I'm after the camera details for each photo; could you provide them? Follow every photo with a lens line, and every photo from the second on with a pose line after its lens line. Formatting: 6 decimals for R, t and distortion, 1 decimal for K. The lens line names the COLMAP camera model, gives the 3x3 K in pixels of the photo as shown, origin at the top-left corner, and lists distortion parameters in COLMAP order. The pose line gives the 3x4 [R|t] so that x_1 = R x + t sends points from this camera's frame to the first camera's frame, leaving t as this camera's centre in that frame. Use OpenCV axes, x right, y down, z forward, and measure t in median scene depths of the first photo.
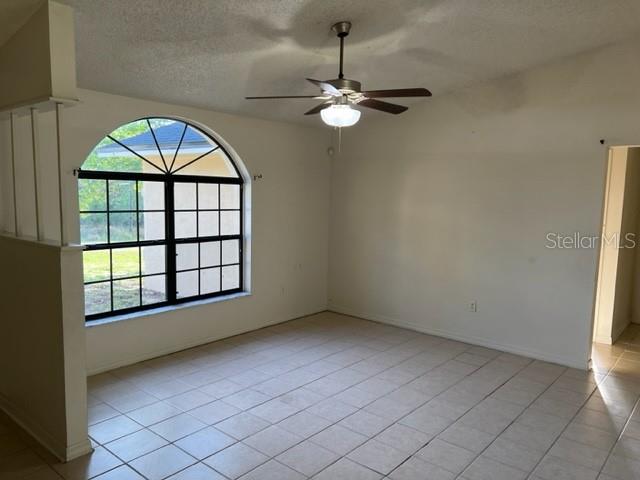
lens RADIAL K [[483.7, 0, 322.6], [0, 483.7, 248.8], [0, 0, 1]] dist [0.003790, 0.005708]
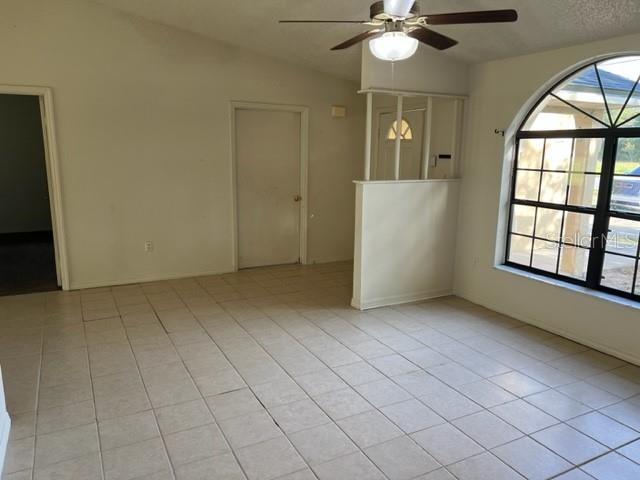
lens RADIAL K [[483.7, 0, 322.6], [0, 483.7, 248.8], [0, 0, 1]] dist [0.003790, 0.005708]
pose [[-0.383881, 0.162923, -0.908896, 0.659479], [-0.129759, 0.965026, 0.227789, -0.086000], [0.914220, 0.205381, -0.349314, 0.926400]]
